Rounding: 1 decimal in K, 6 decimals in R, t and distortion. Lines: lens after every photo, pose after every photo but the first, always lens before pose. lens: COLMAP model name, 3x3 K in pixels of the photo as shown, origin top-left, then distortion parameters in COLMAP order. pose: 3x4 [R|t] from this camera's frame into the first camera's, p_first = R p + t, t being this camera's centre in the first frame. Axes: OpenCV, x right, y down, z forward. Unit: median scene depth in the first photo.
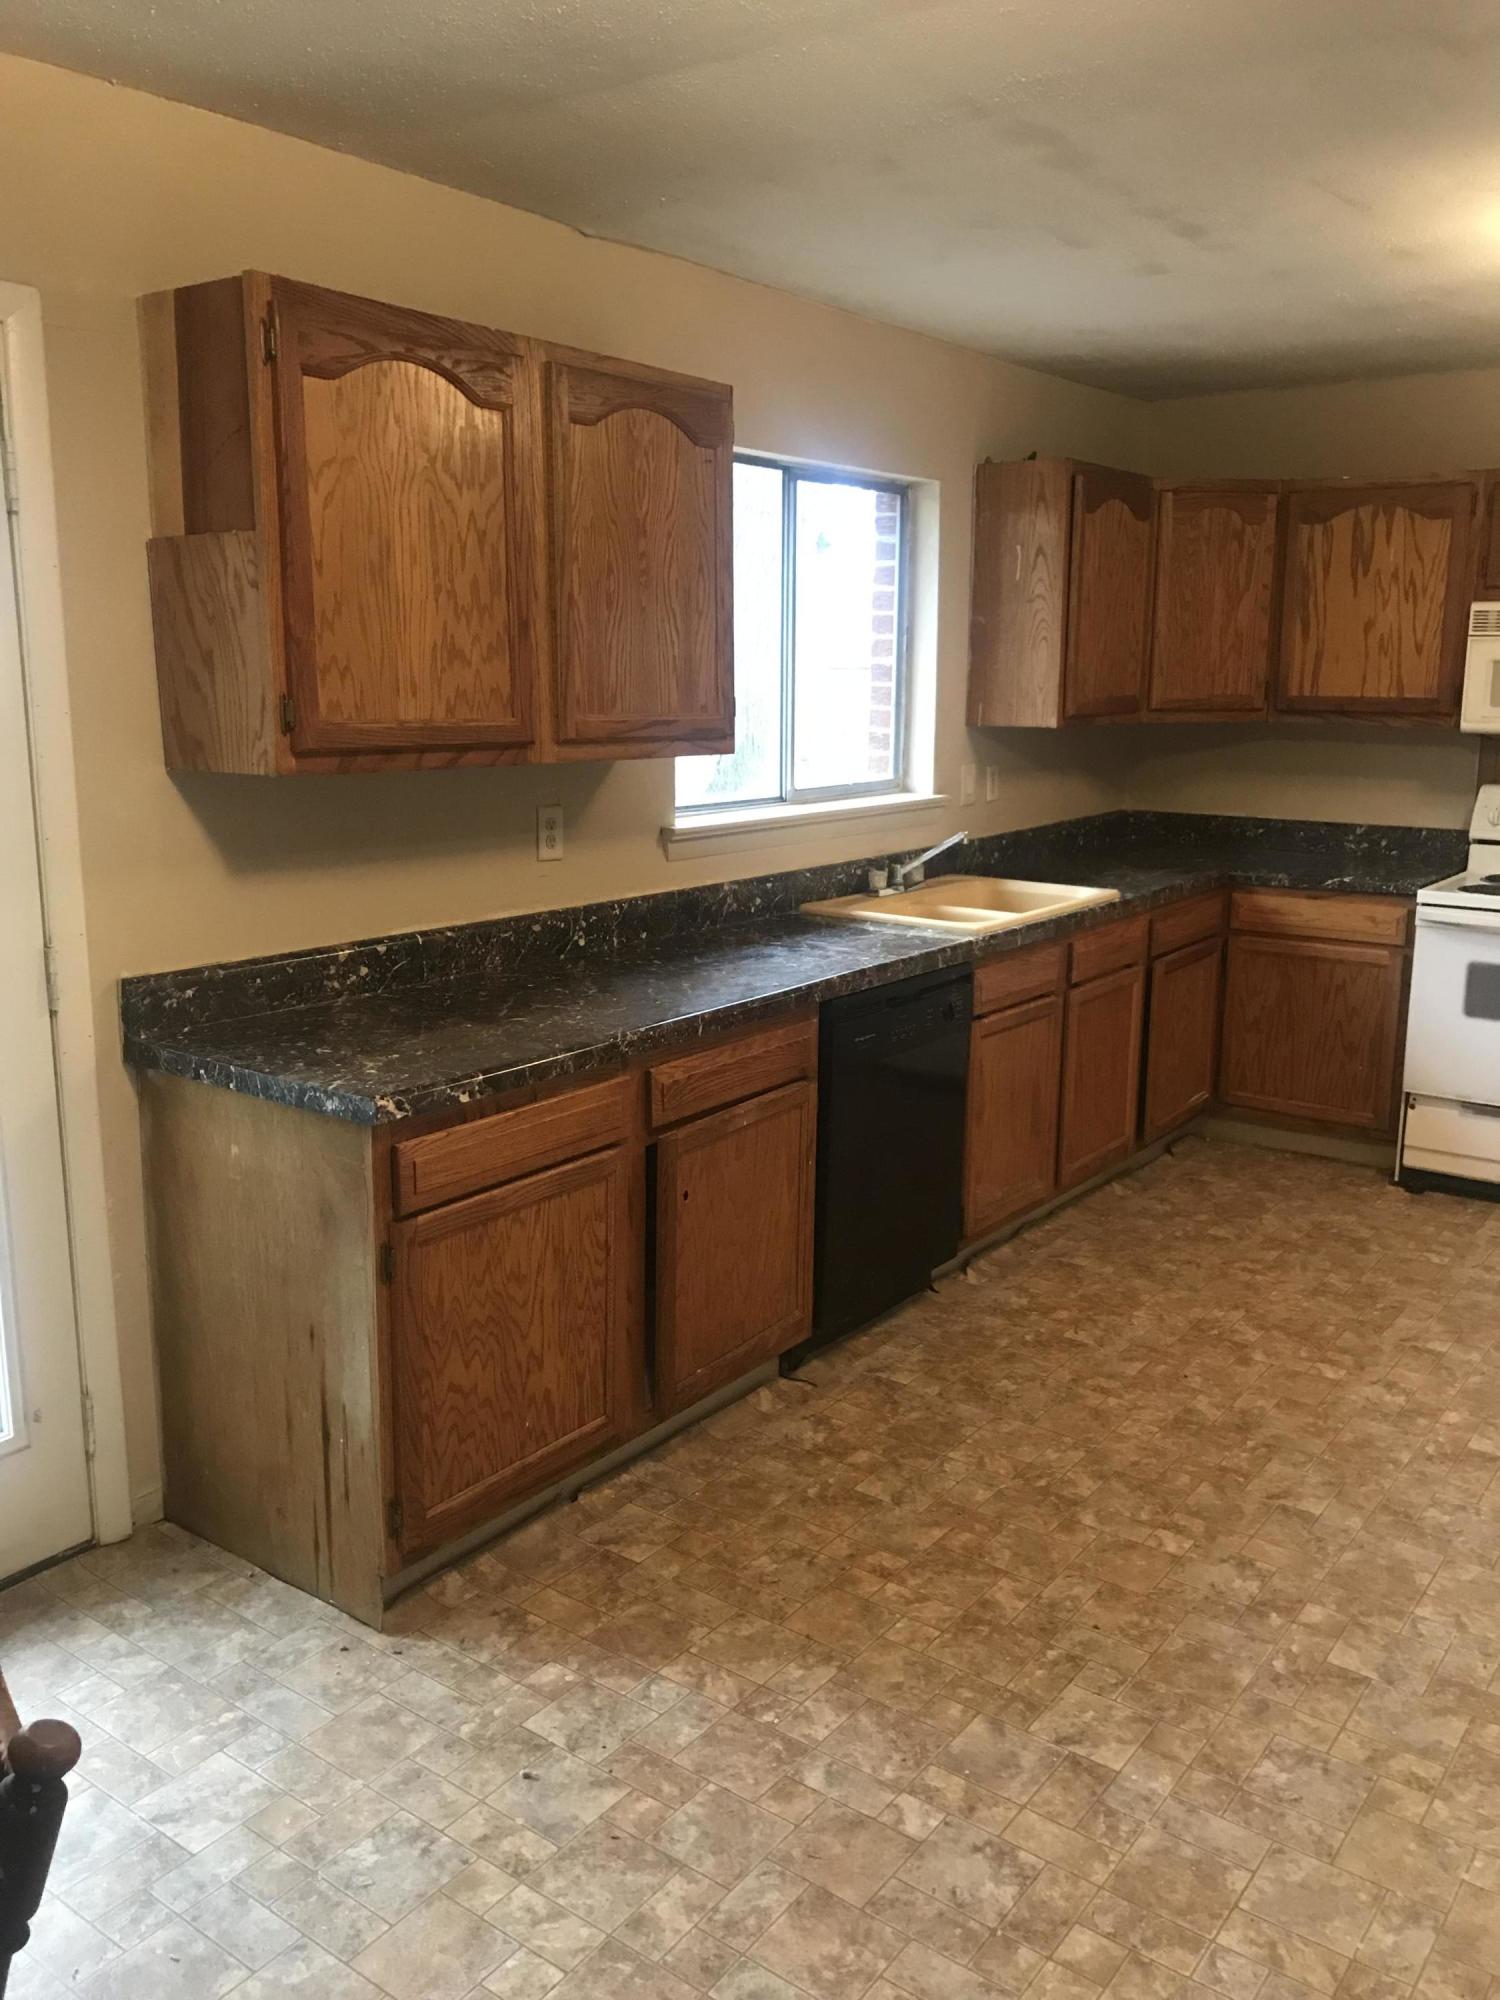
lens RADIAL K [[1638.0, 0, 764.5], [0, 1638.0, 984.9], [0, 0, 1]] dist [0.017915, -0.014124]
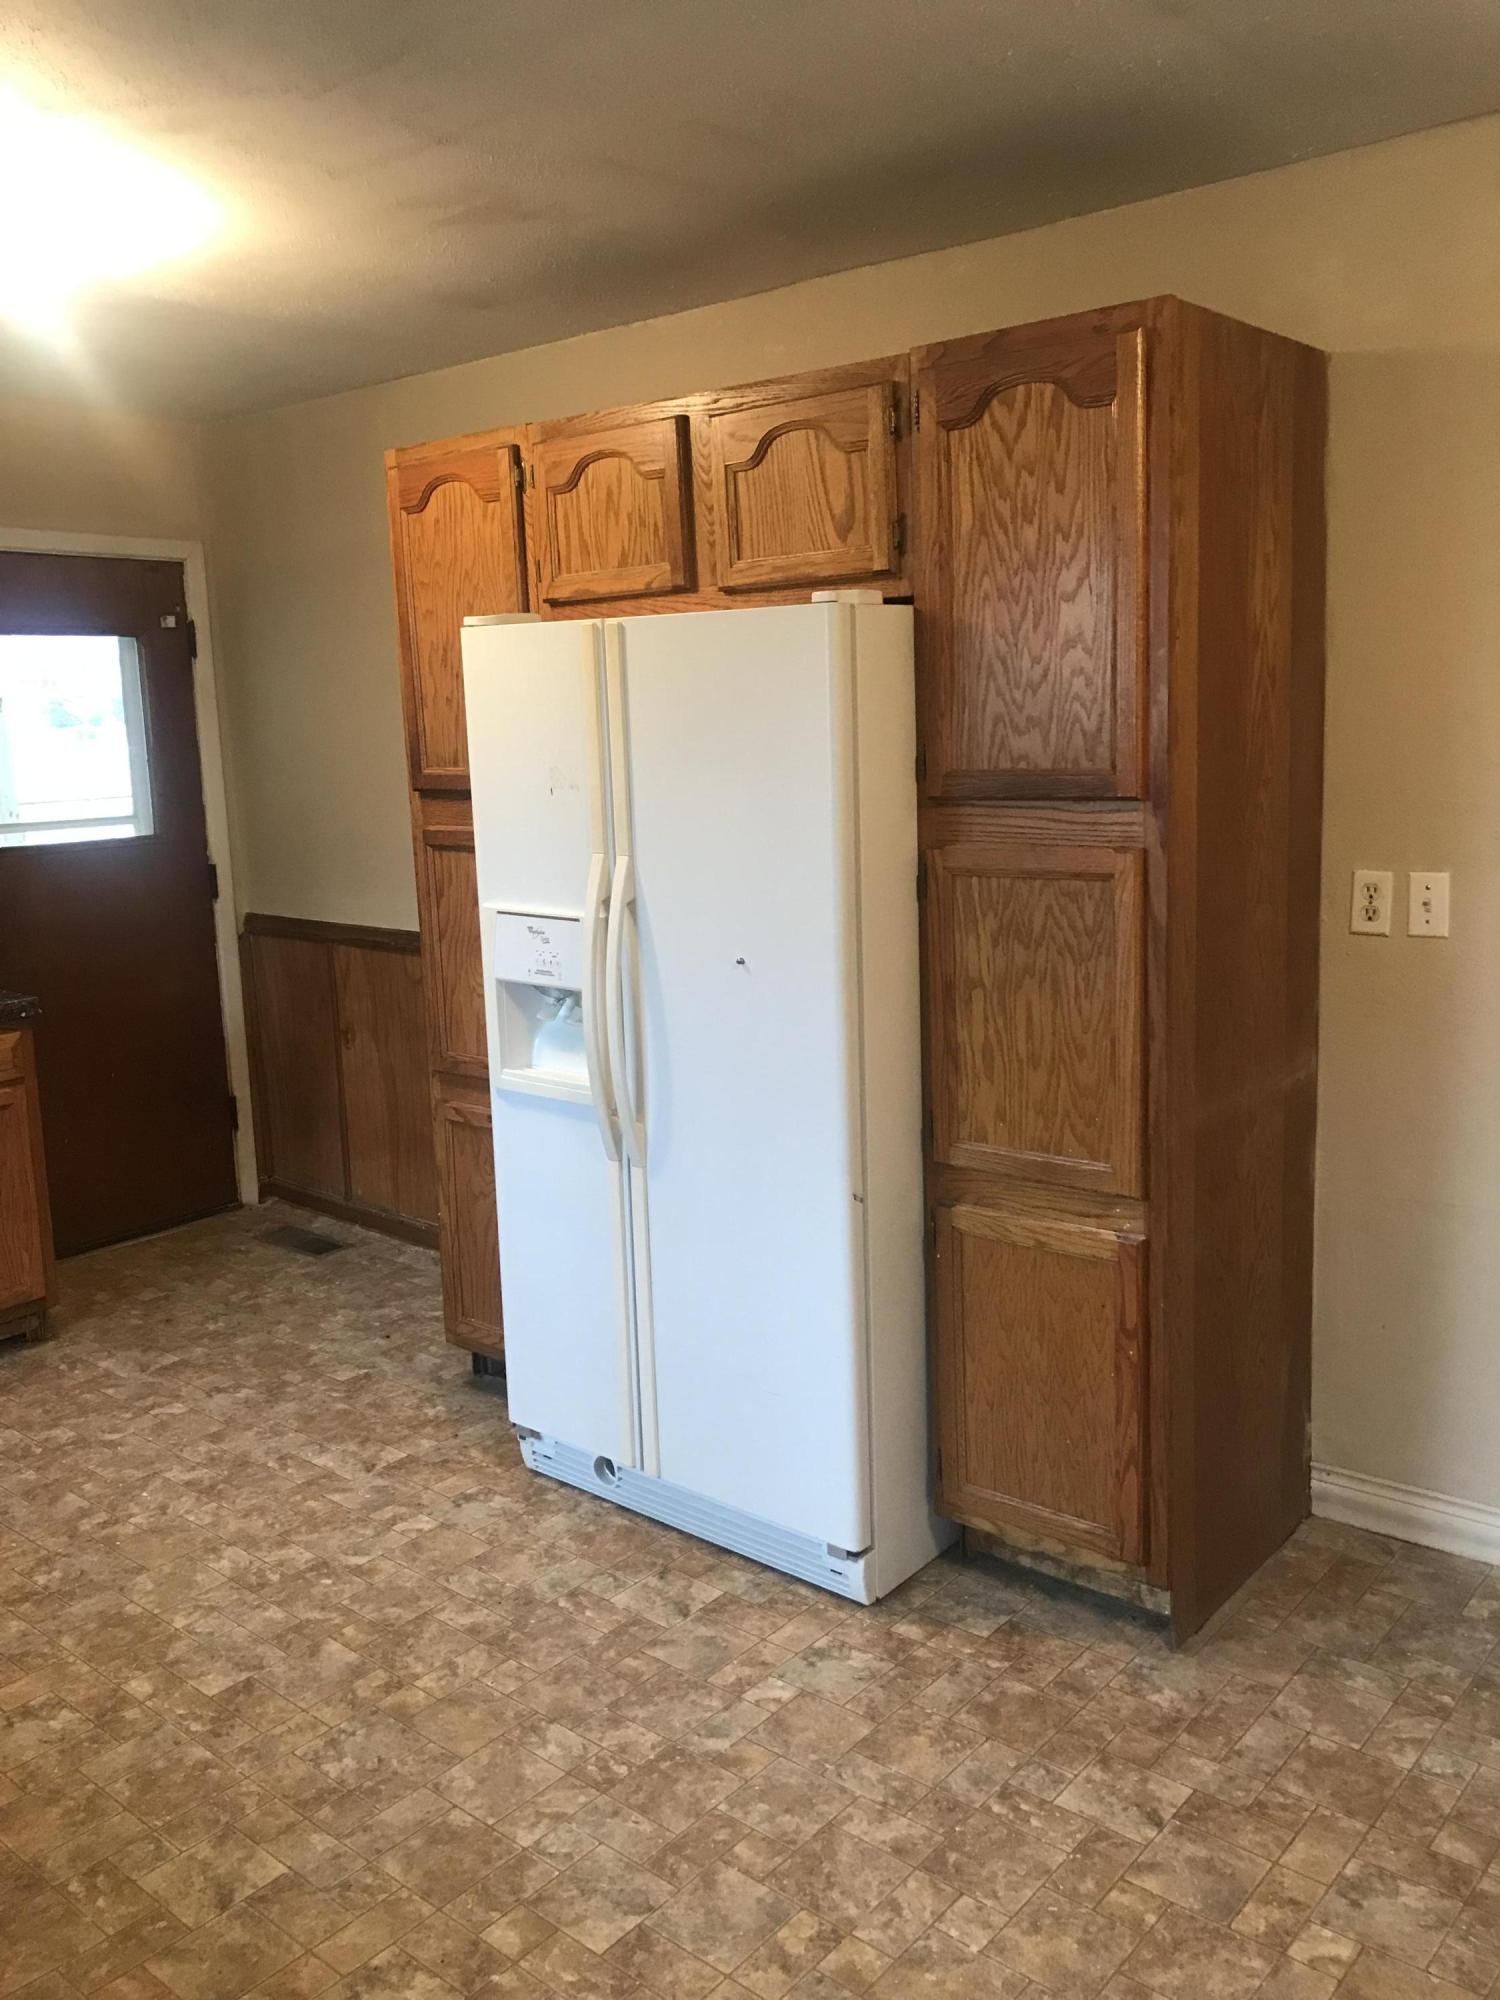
lens RADIAL K [[1638.0, 0, 756.4], [0, 1638.0, 1005.2], [0, 0, 1]] dist [0.017915, -0.014124]
pose [[0.067335, -0.183720, 0.980670, -0.189278], [0.224032, 0.960586, 0.164575, -0.077640], [-0.972253, 0.208620, 0.105840, 0.405957]]
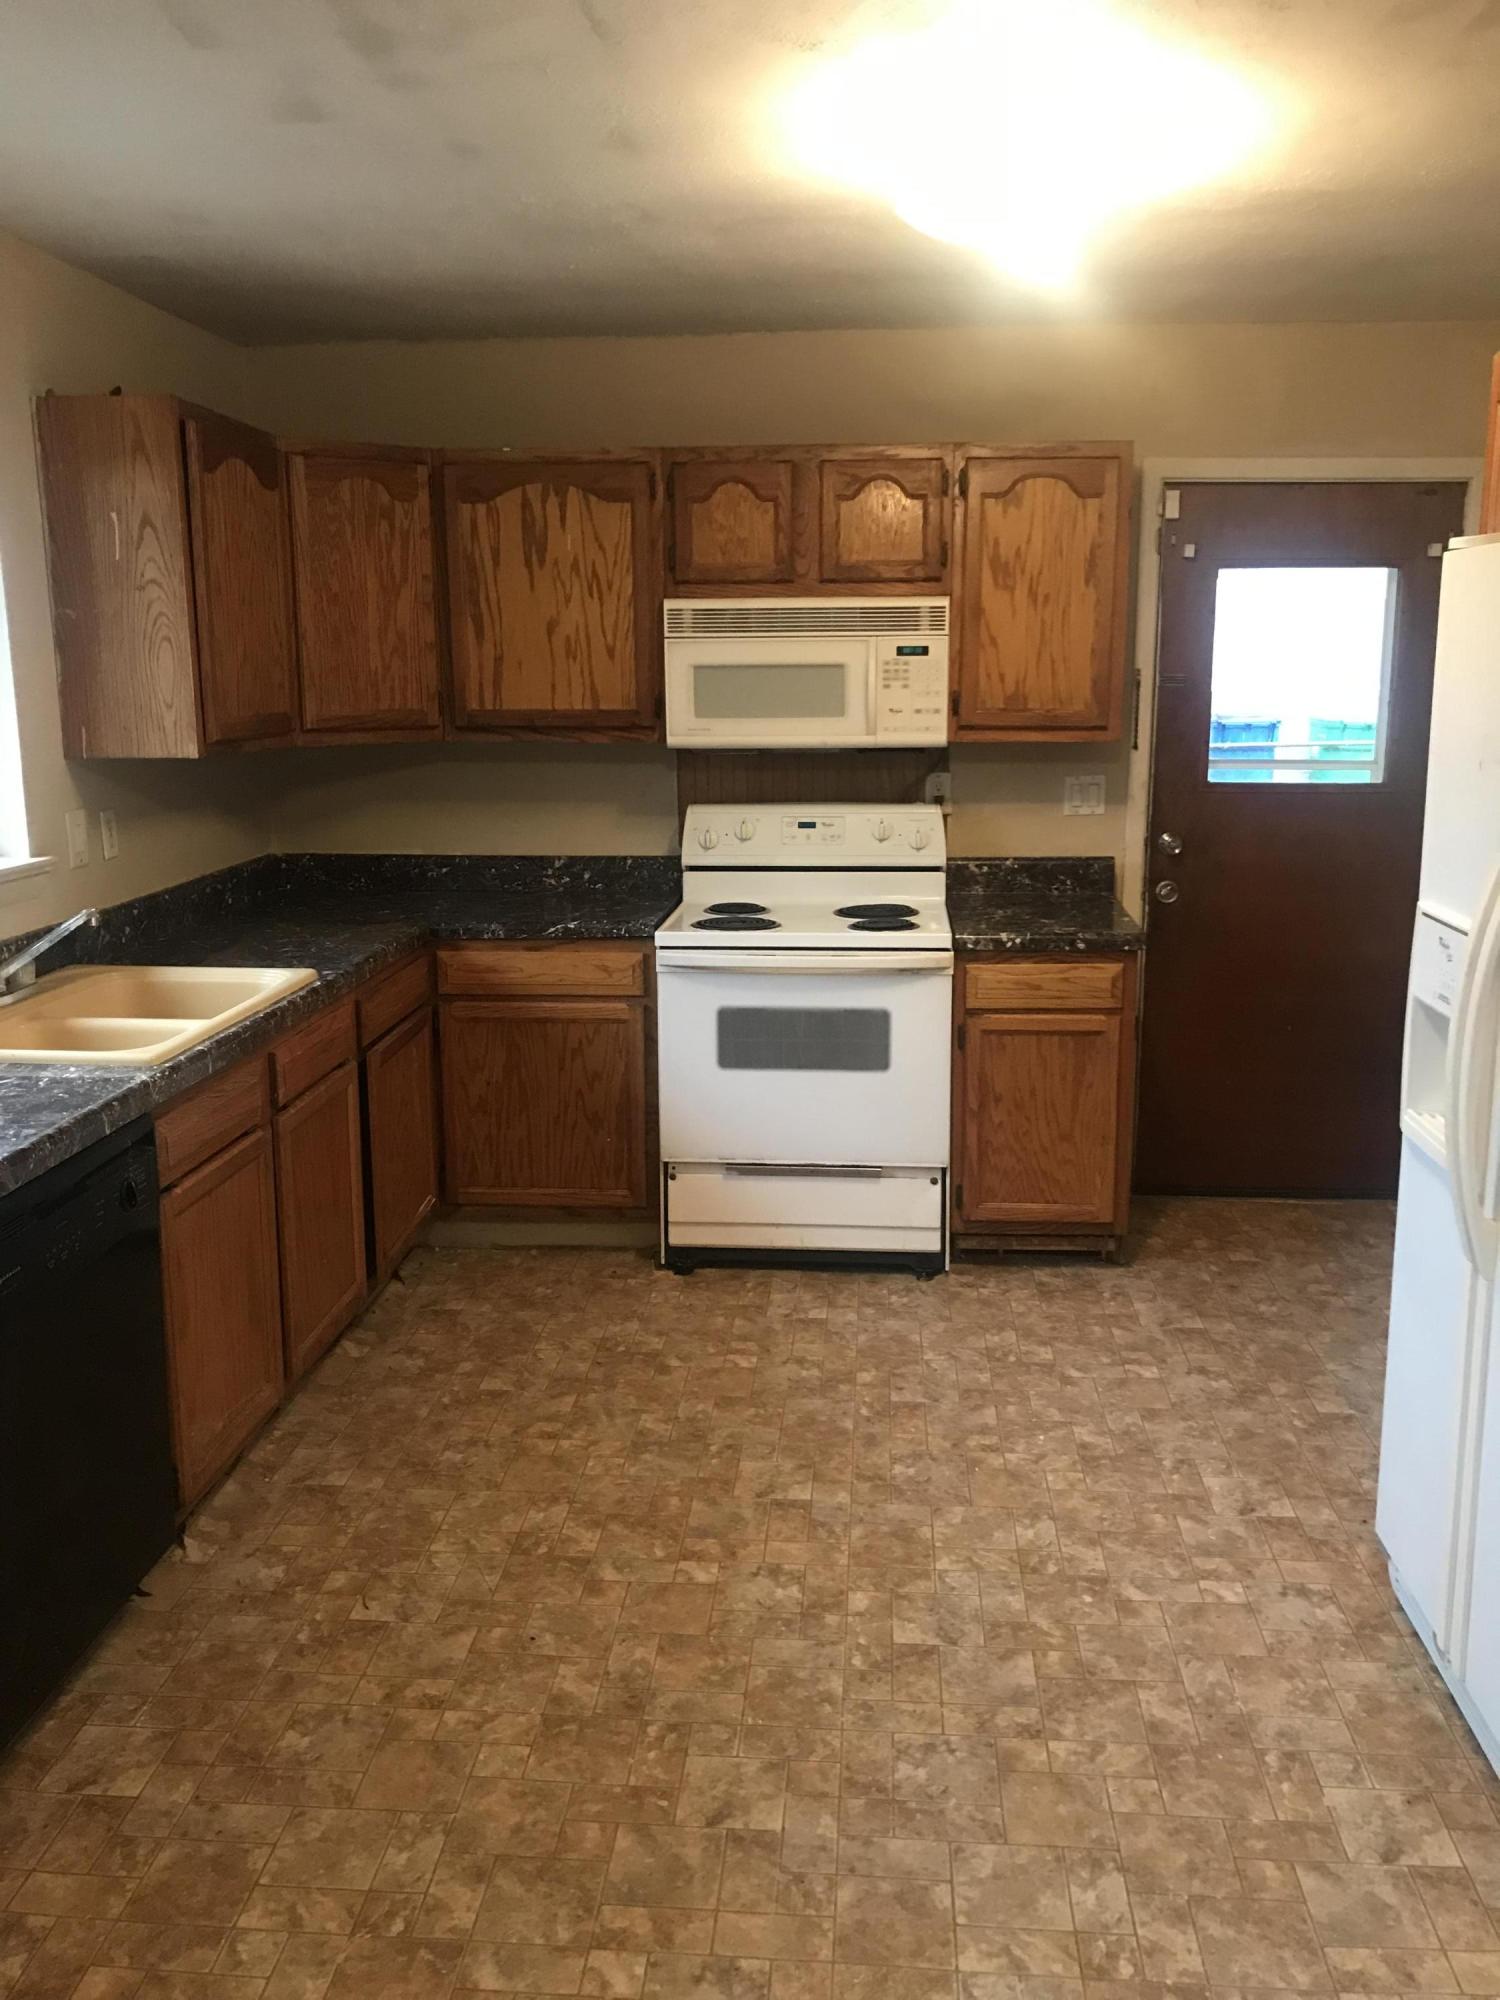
lens RADIAL K [[1638.0, 0, 756.3], [0, 1638.0, 989.9], [0, 0, 1]] dist [0.017915, -0.014124]
pose [[0.849702, -0.111595, 0.515318, -0.003078], [0.114714, 0.993061, 0.025902, -0.042600], [-0.514633, 0.037105, 0.856607, 0.234459]]
